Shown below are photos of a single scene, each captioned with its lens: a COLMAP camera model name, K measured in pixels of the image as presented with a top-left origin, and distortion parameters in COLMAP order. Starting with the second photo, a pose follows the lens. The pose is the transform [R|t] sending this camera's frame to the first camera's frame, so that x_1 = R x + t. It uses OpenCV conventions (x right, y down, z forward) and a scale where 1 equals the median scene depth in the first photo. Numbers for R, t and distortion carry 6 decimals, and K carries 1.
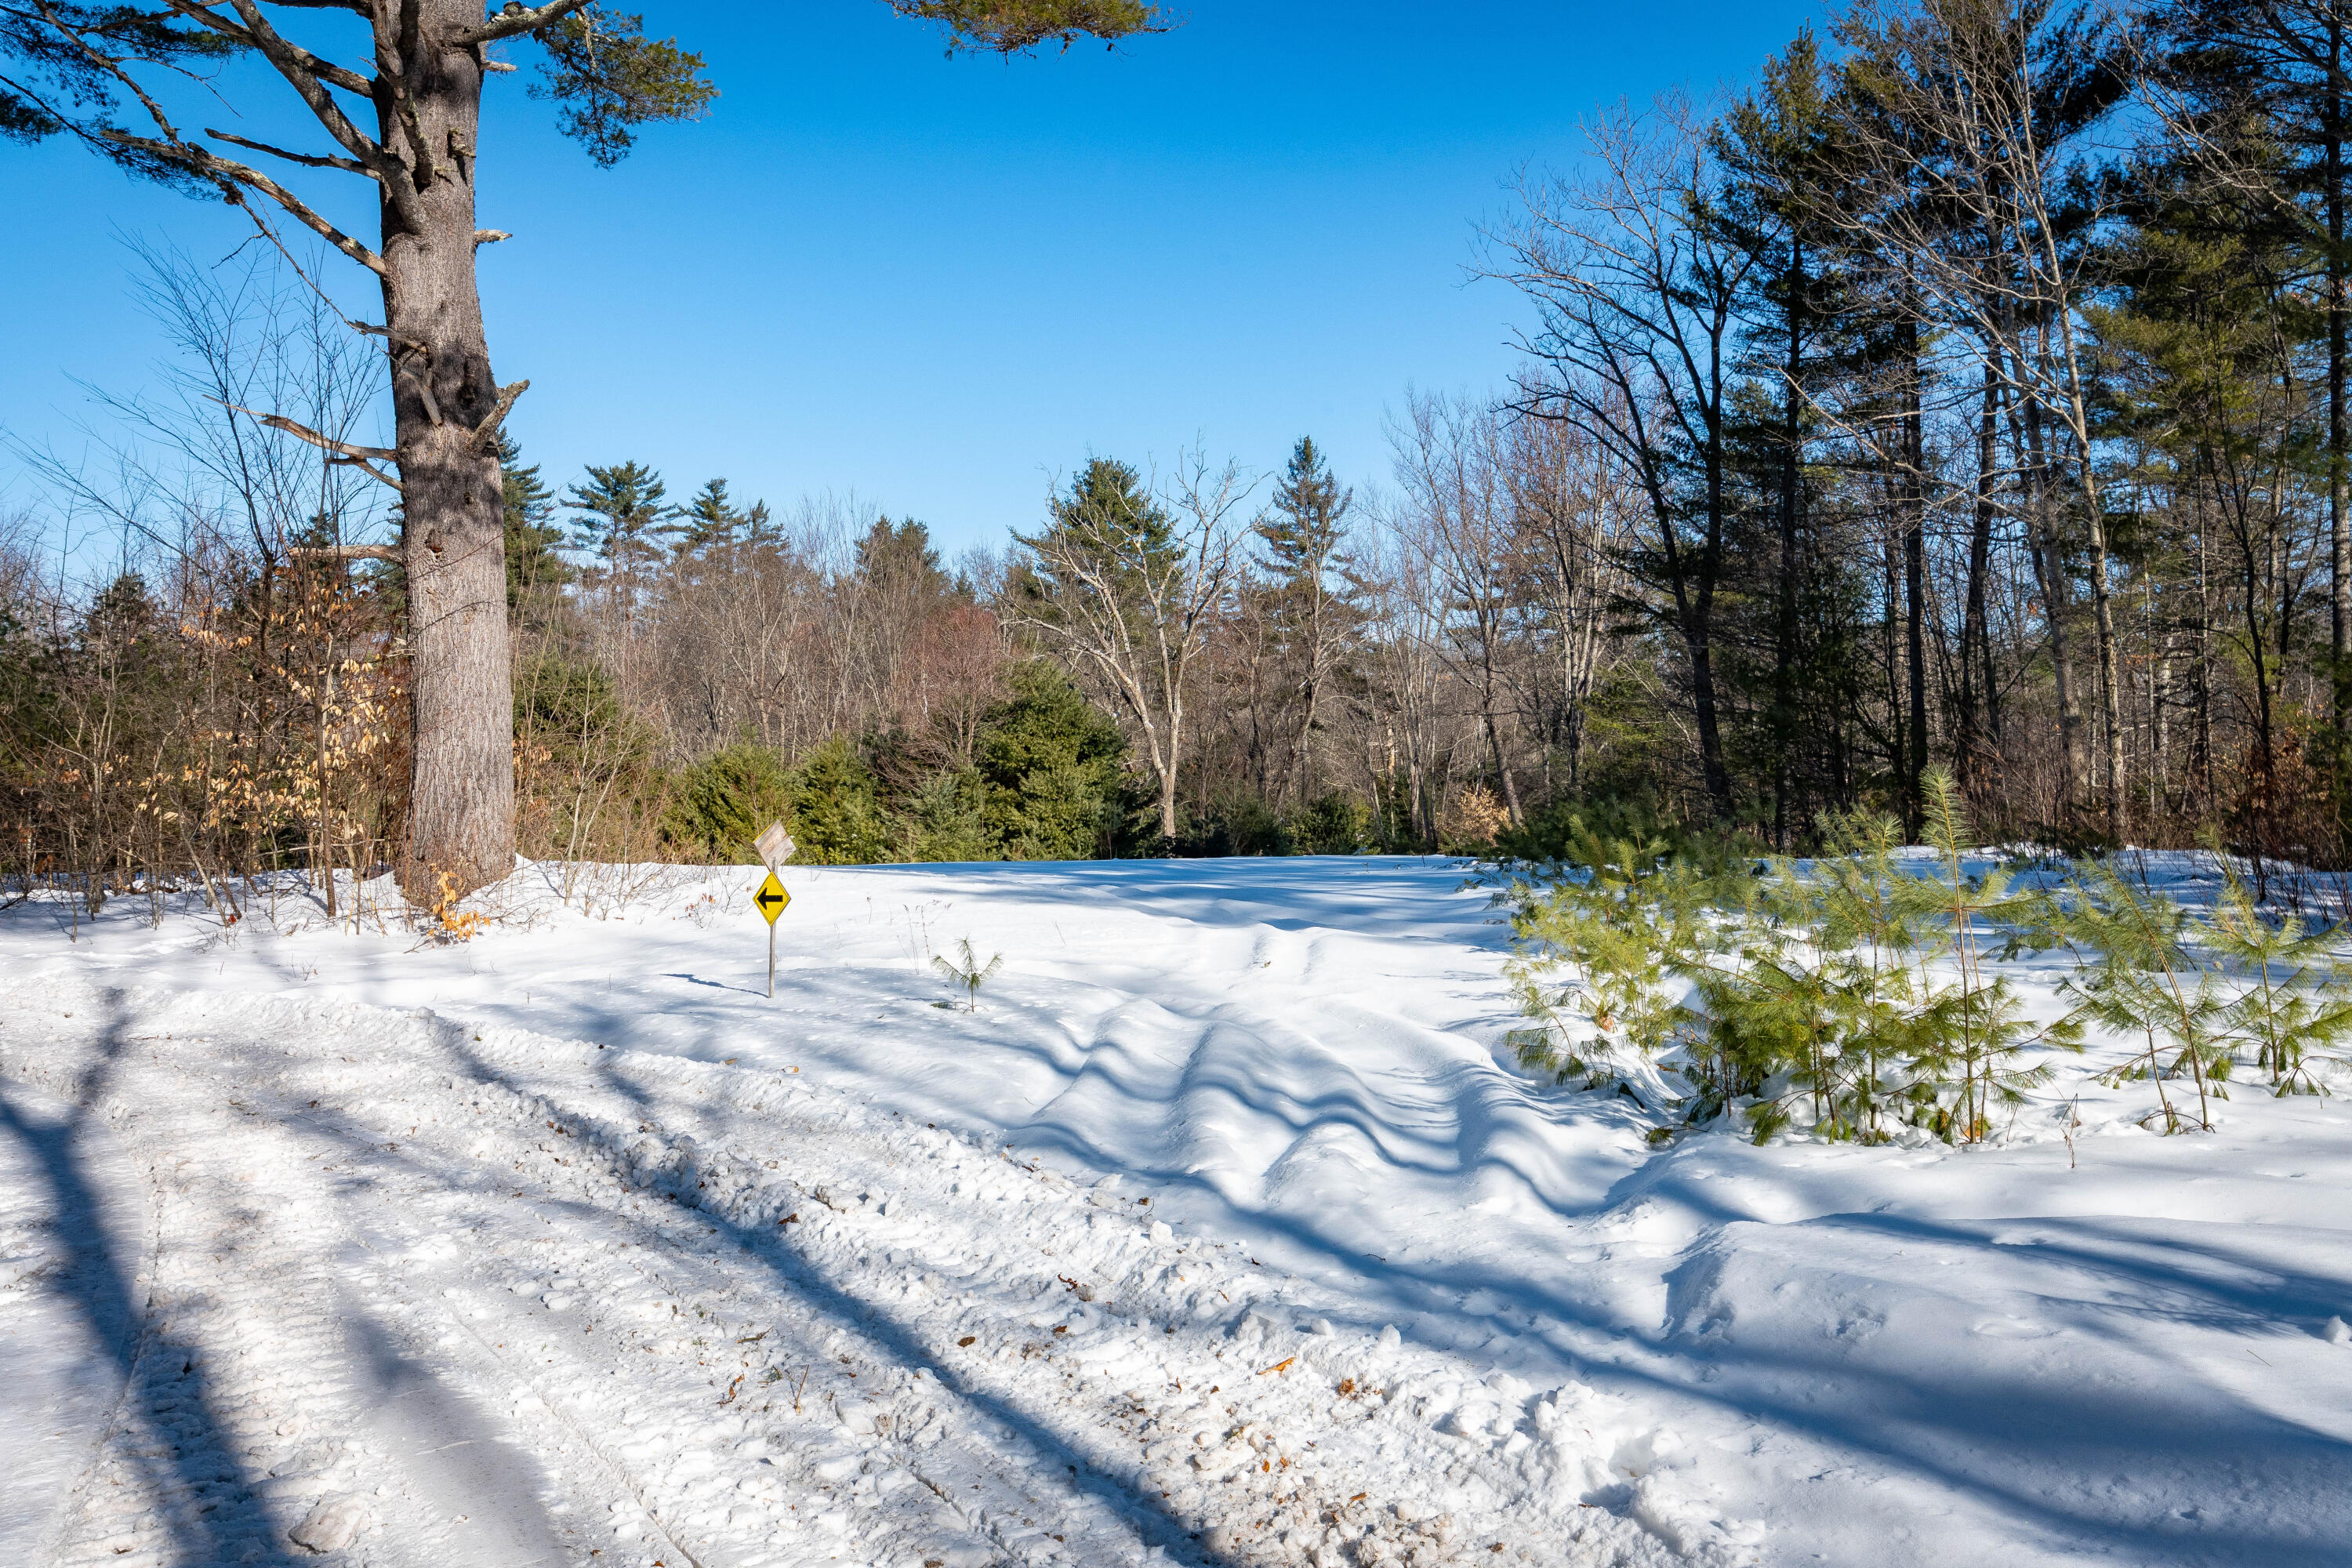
lens RADIAL K [[1970.3, 0, 1175.7], [0, 1970.3, 782.6], [0, 0, 1]] dist [0.008077, 0.007760]
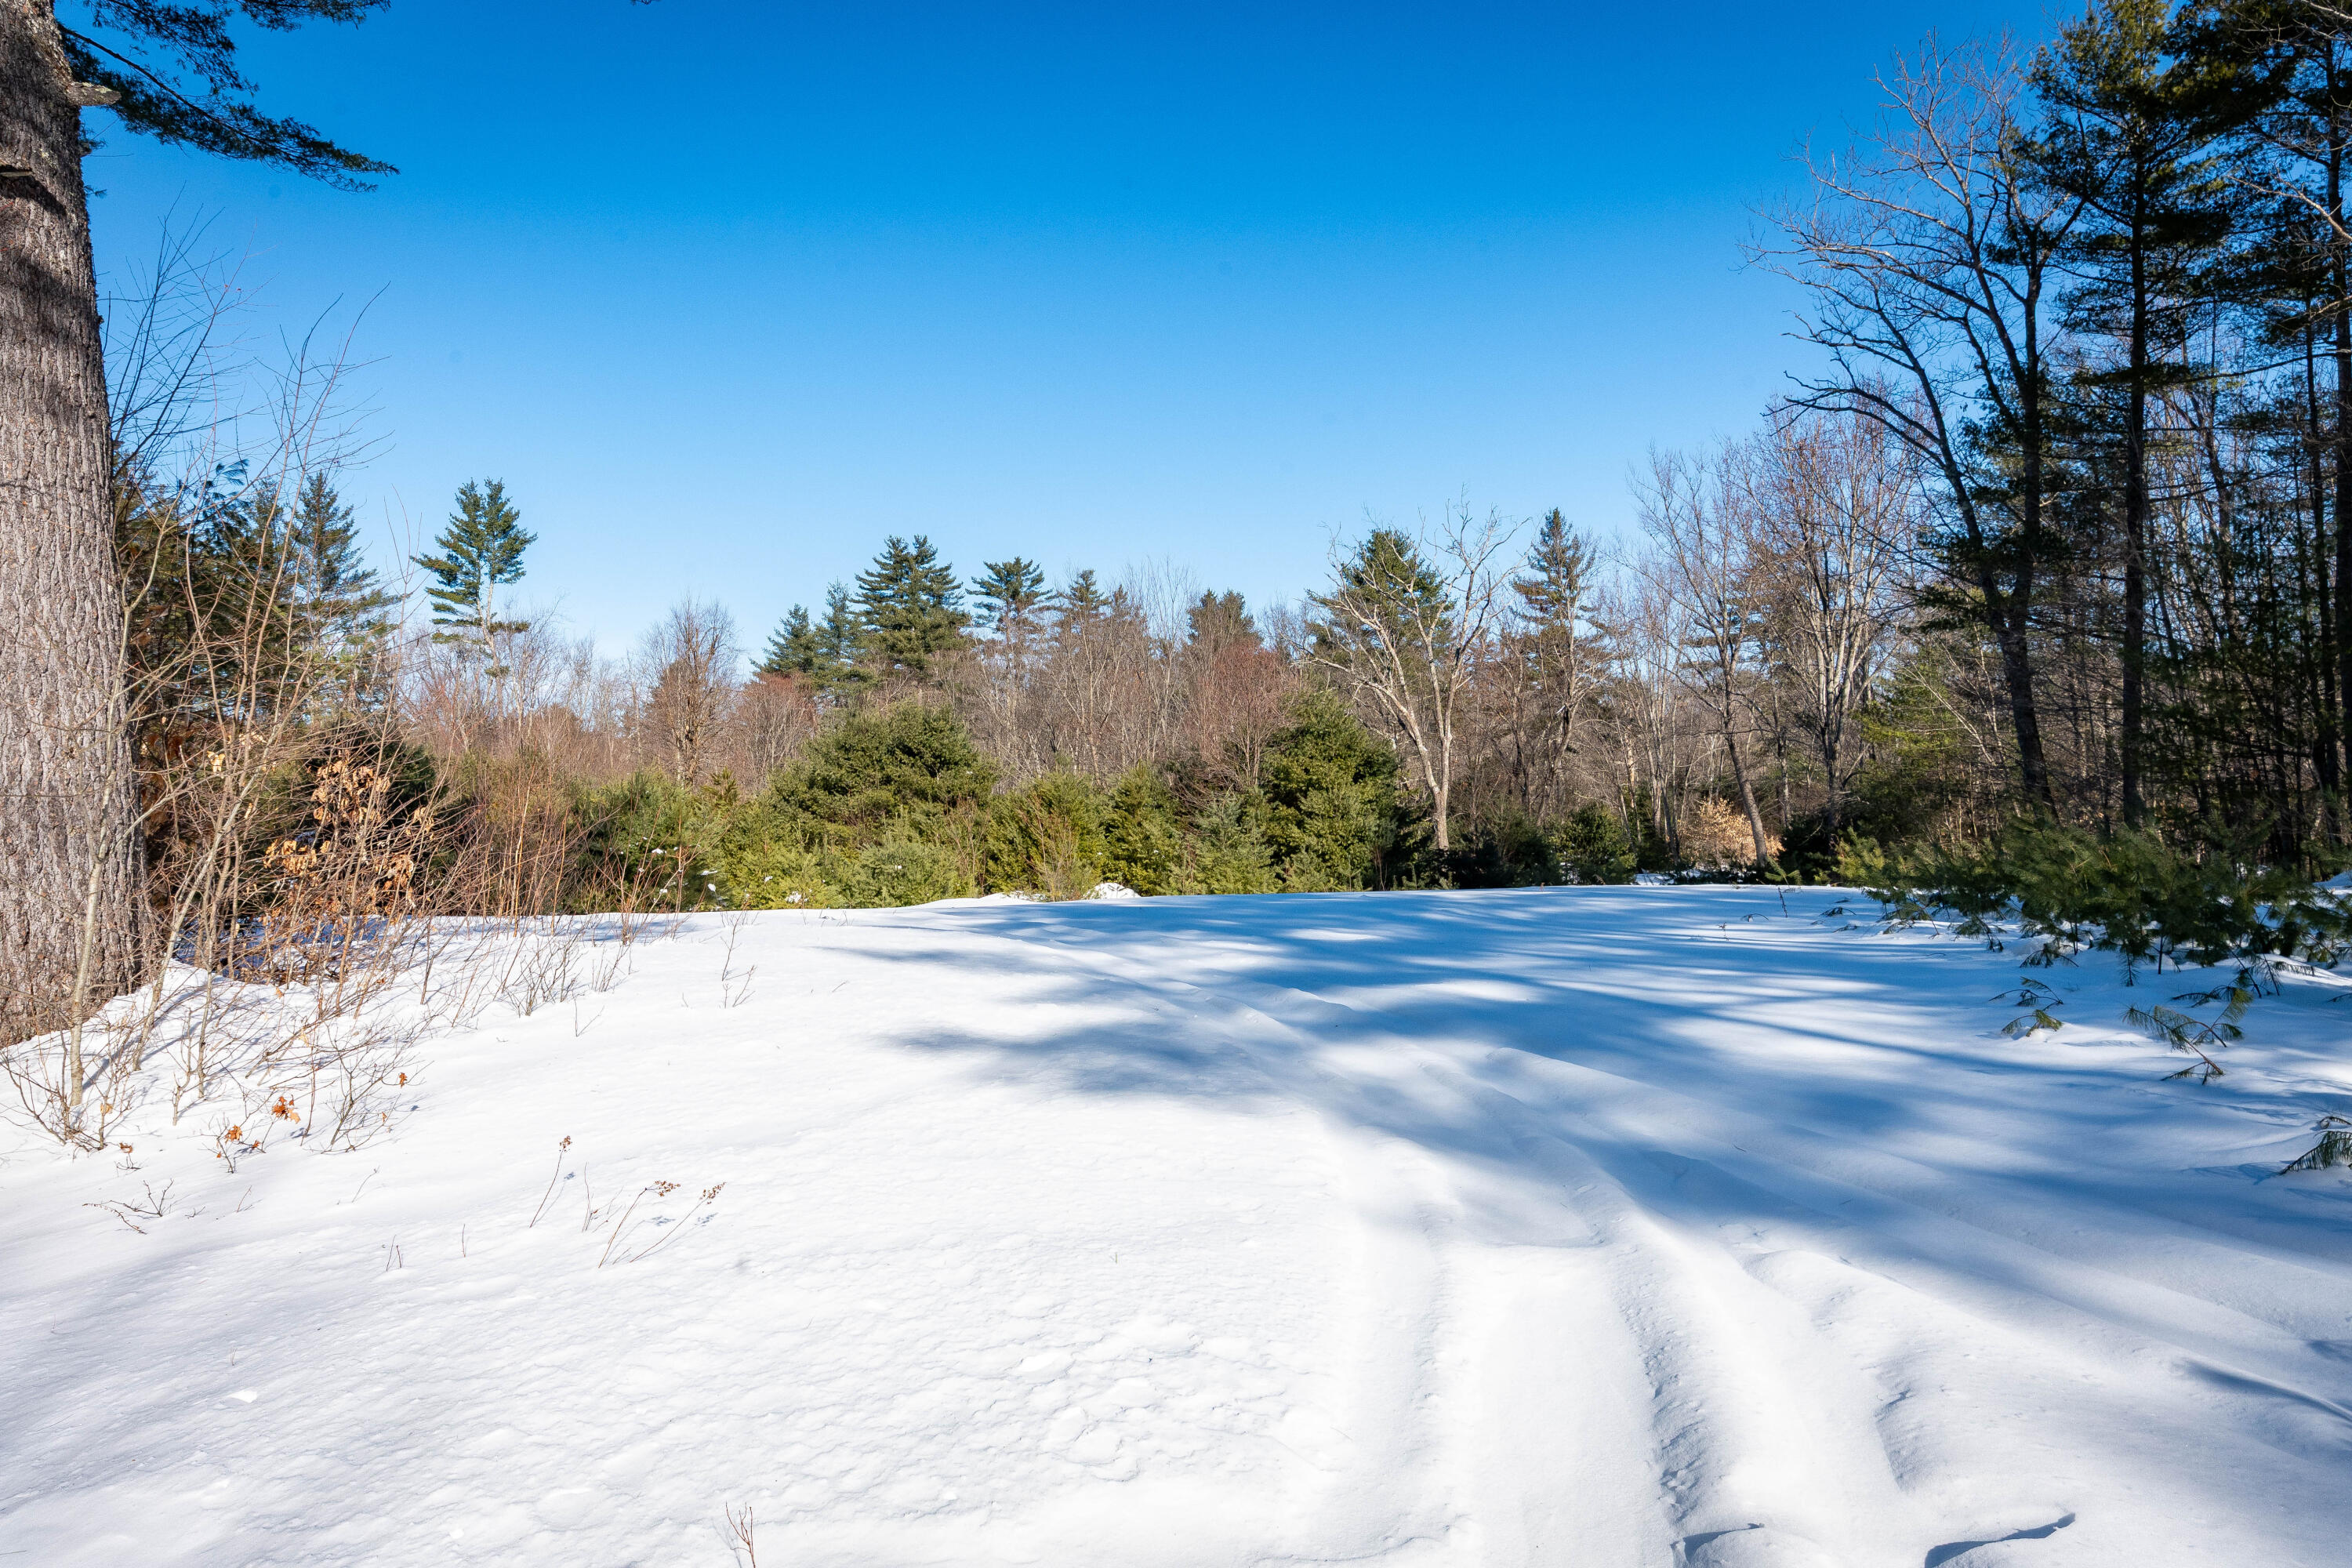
lens RADIAL K [[1453.1, 0, 1186.3], [0, 1453.1, 793.7], [0, 0, 1]] dist [0.004953, 0.001754]
pose [[0.983386, -0.018611, -0.180570, 0.002705], [0.017910, 0.999824, -0.005512, -0.000911], [0.180641, 0.002187, 0.983547, 0.138734]]
